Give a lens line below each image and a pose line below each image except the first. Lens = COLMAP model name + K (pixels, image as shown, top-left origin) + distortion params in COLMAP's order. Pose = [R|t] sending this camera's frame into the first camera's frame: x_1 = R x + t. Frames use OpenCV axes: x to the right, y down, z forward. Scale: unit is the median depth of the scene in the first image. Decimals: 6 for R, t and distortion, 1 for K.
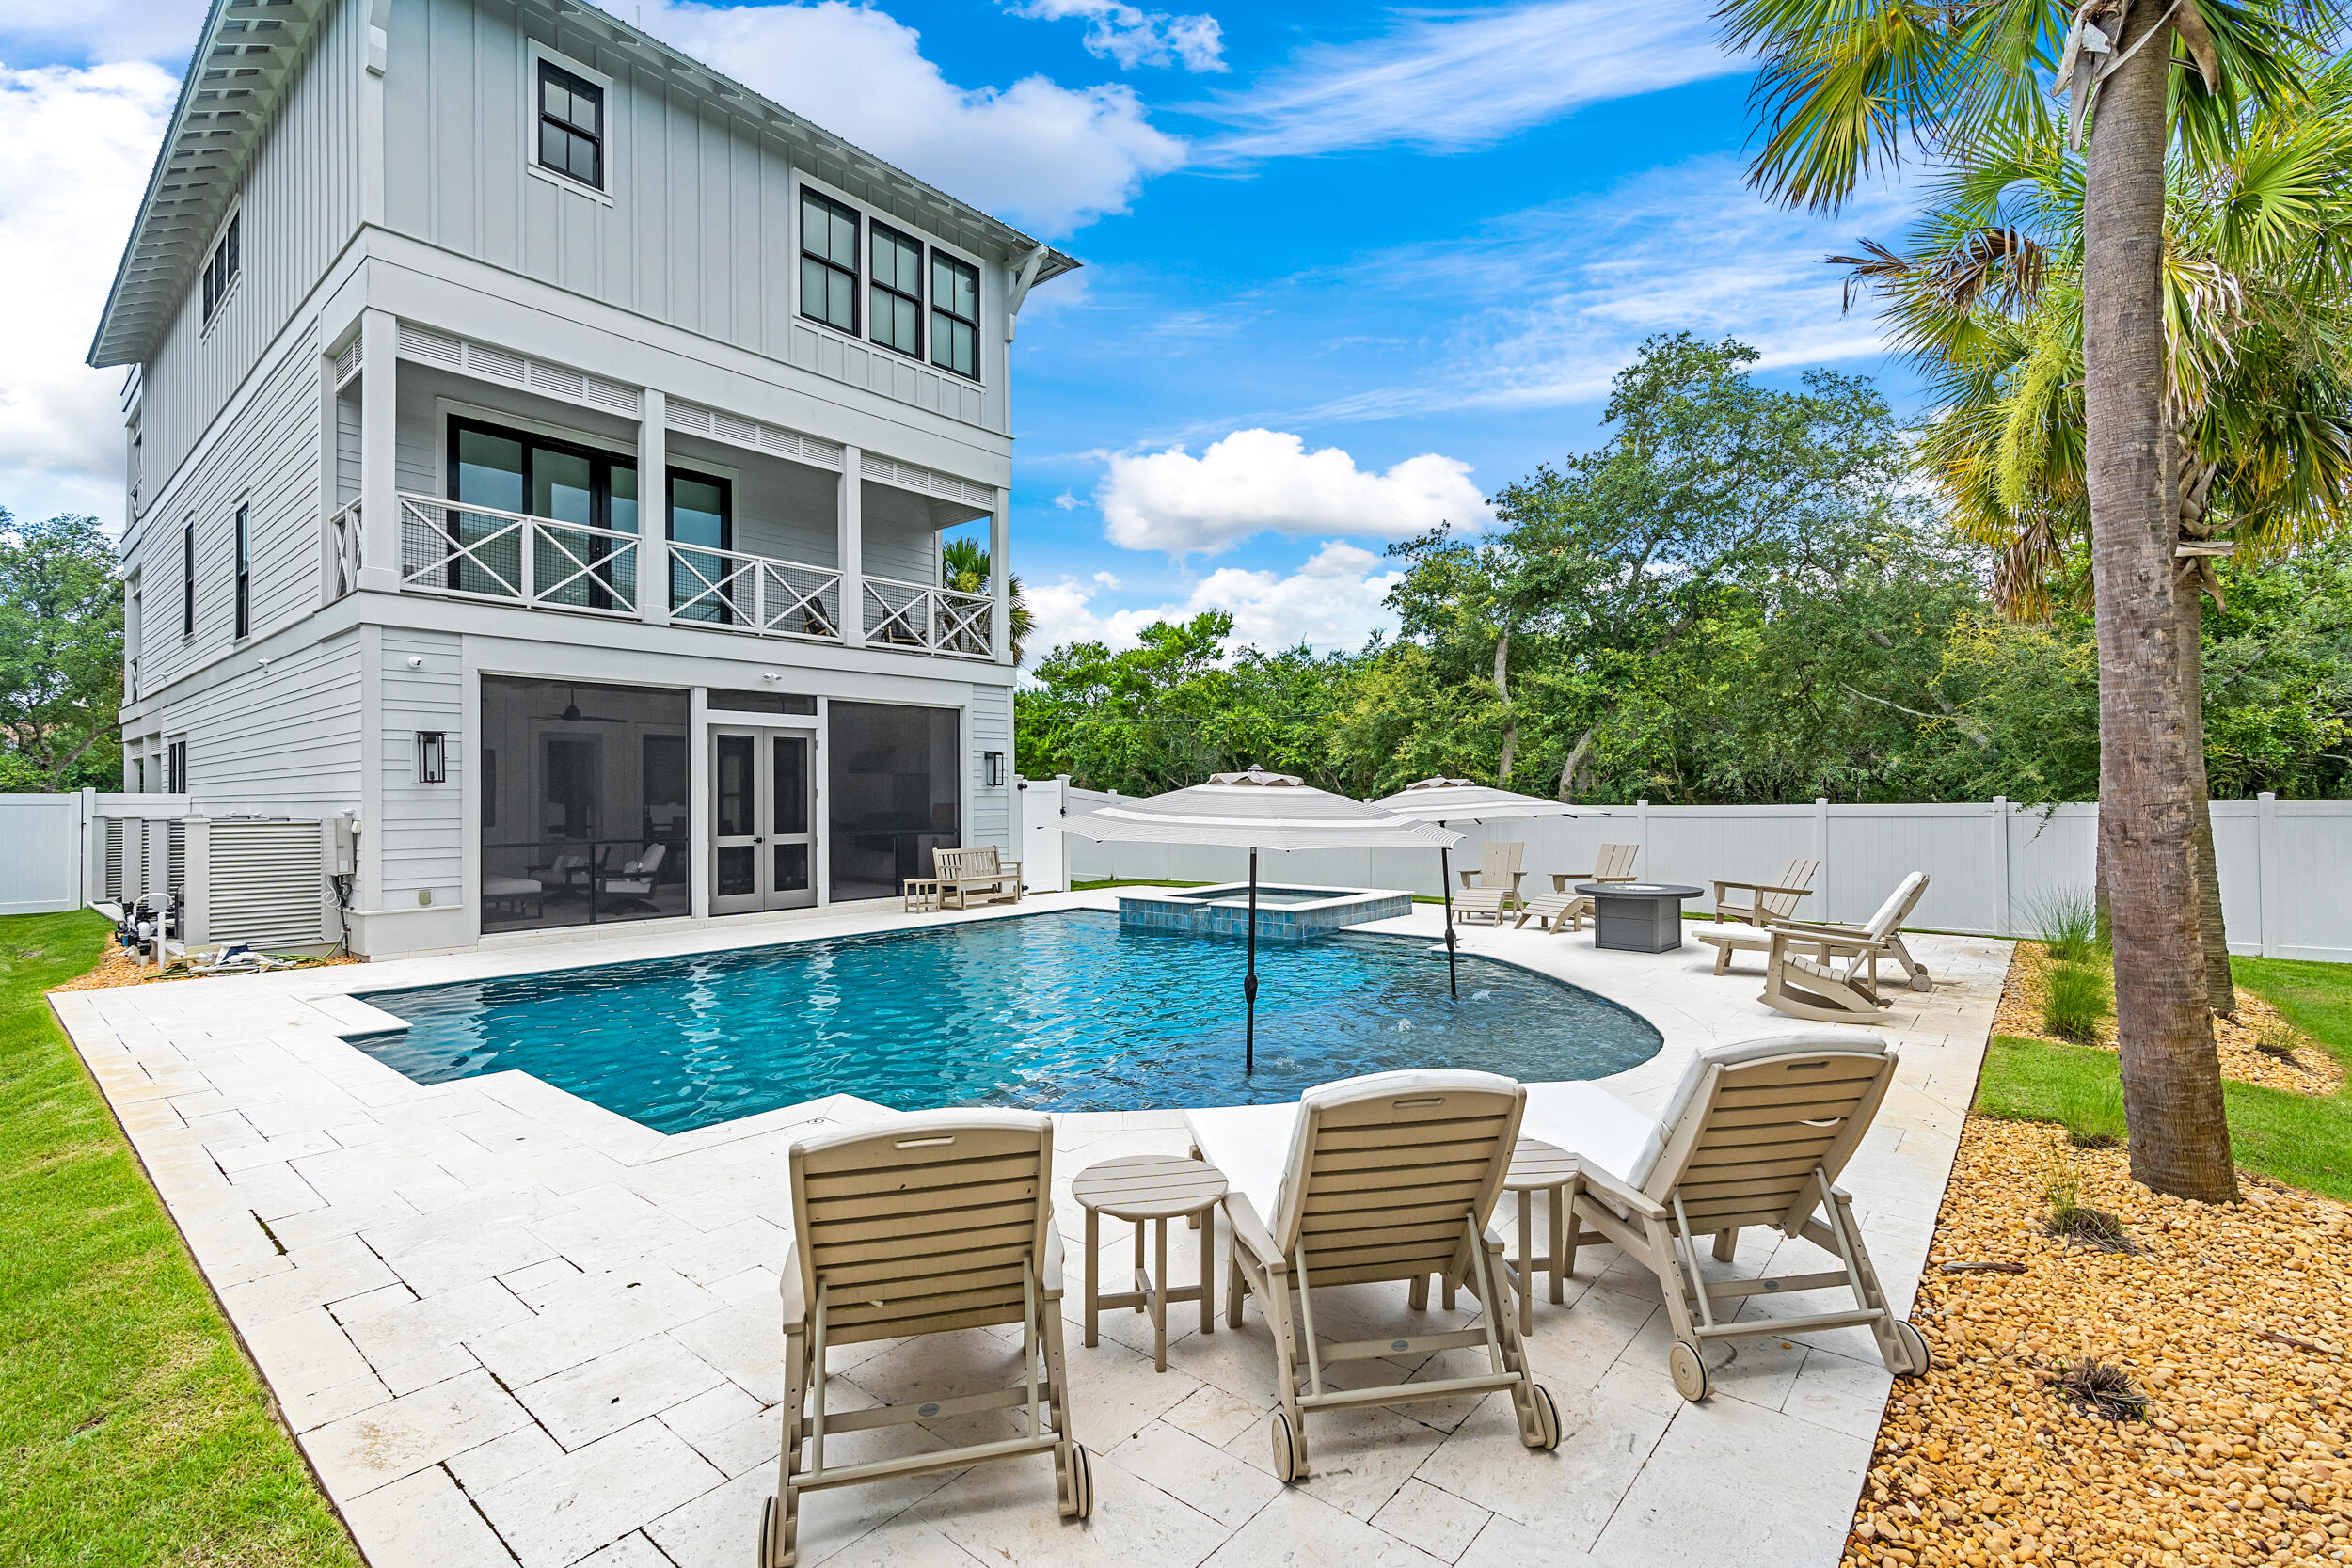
lens RADIAL K [[1067.5, 0, 1180.1], [0, 1067.5, 790.5], [0, 0, 1]] dist [0.006628, 0.001457]
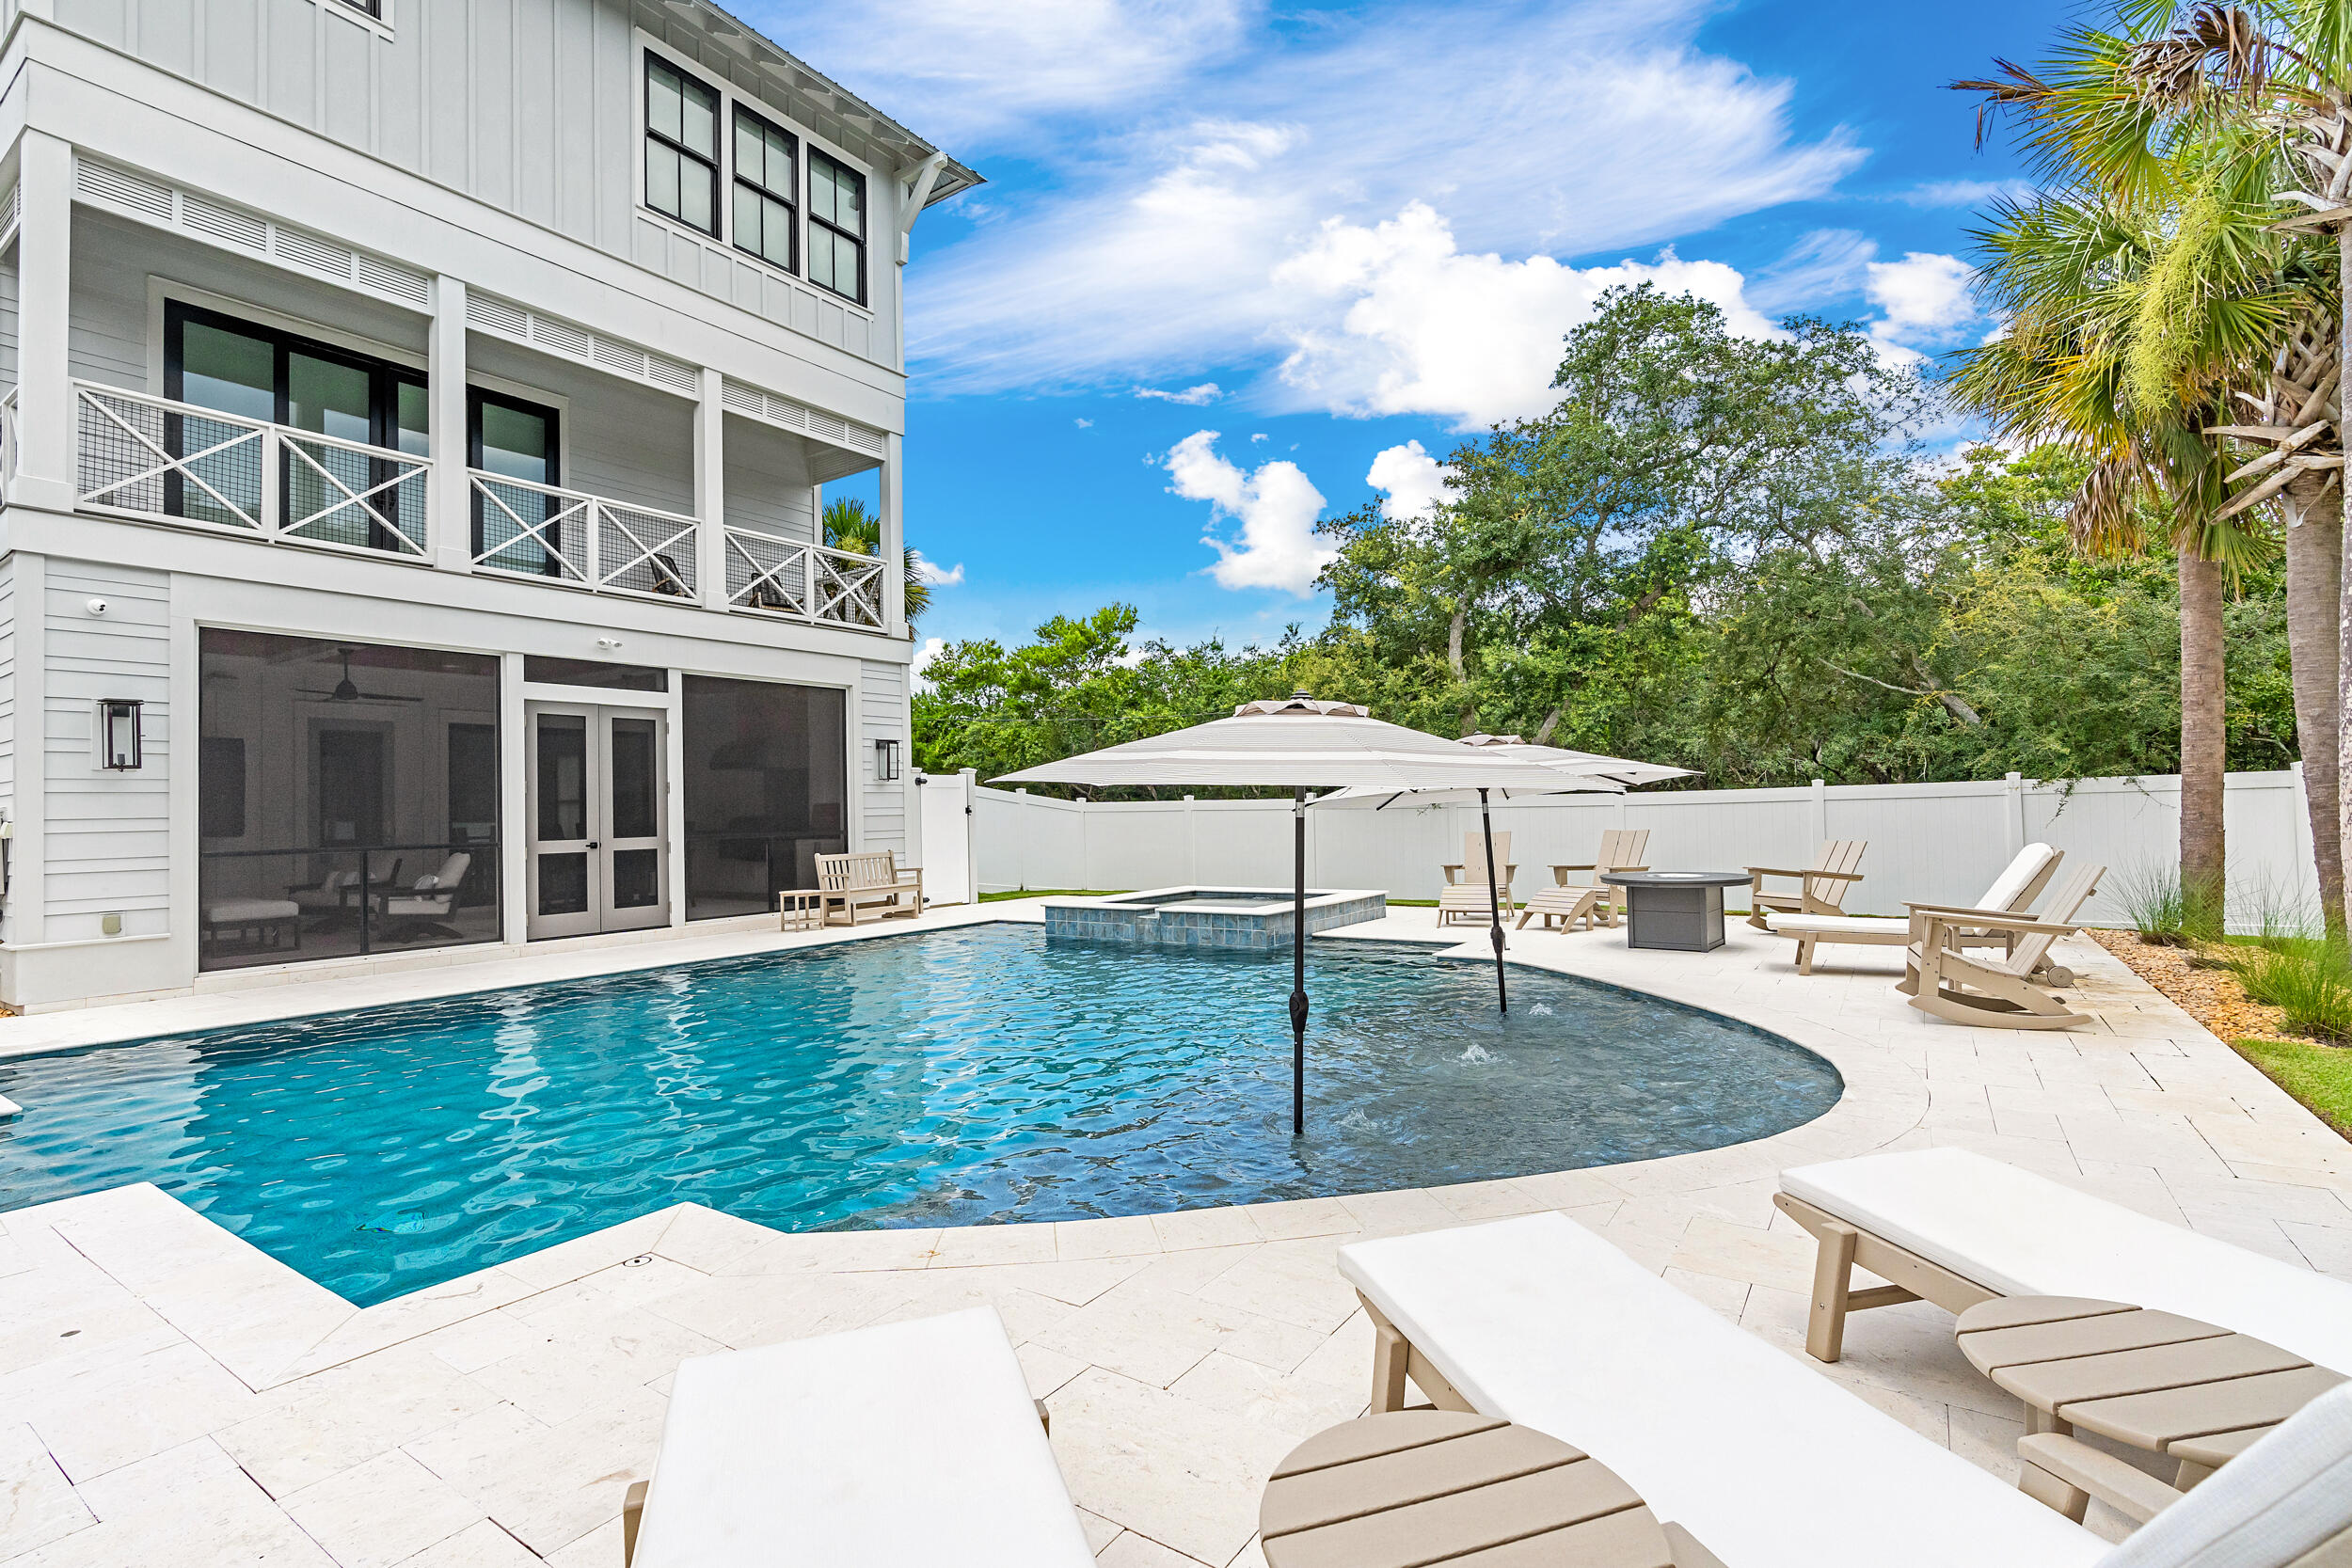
lens RADIAL K [[1067.5, 0, 1173.5], [0, 1067.5, 784.0], [0, 0, 1]] dist [0.006628, 0.001457]
pose [[0.994453, -0.011062, 0.104602, -0.041339], [0.013625, 0.999623, -0.023821, 0.024806], [-0.104299, 0.025114, 0.994229, 0.147272]]
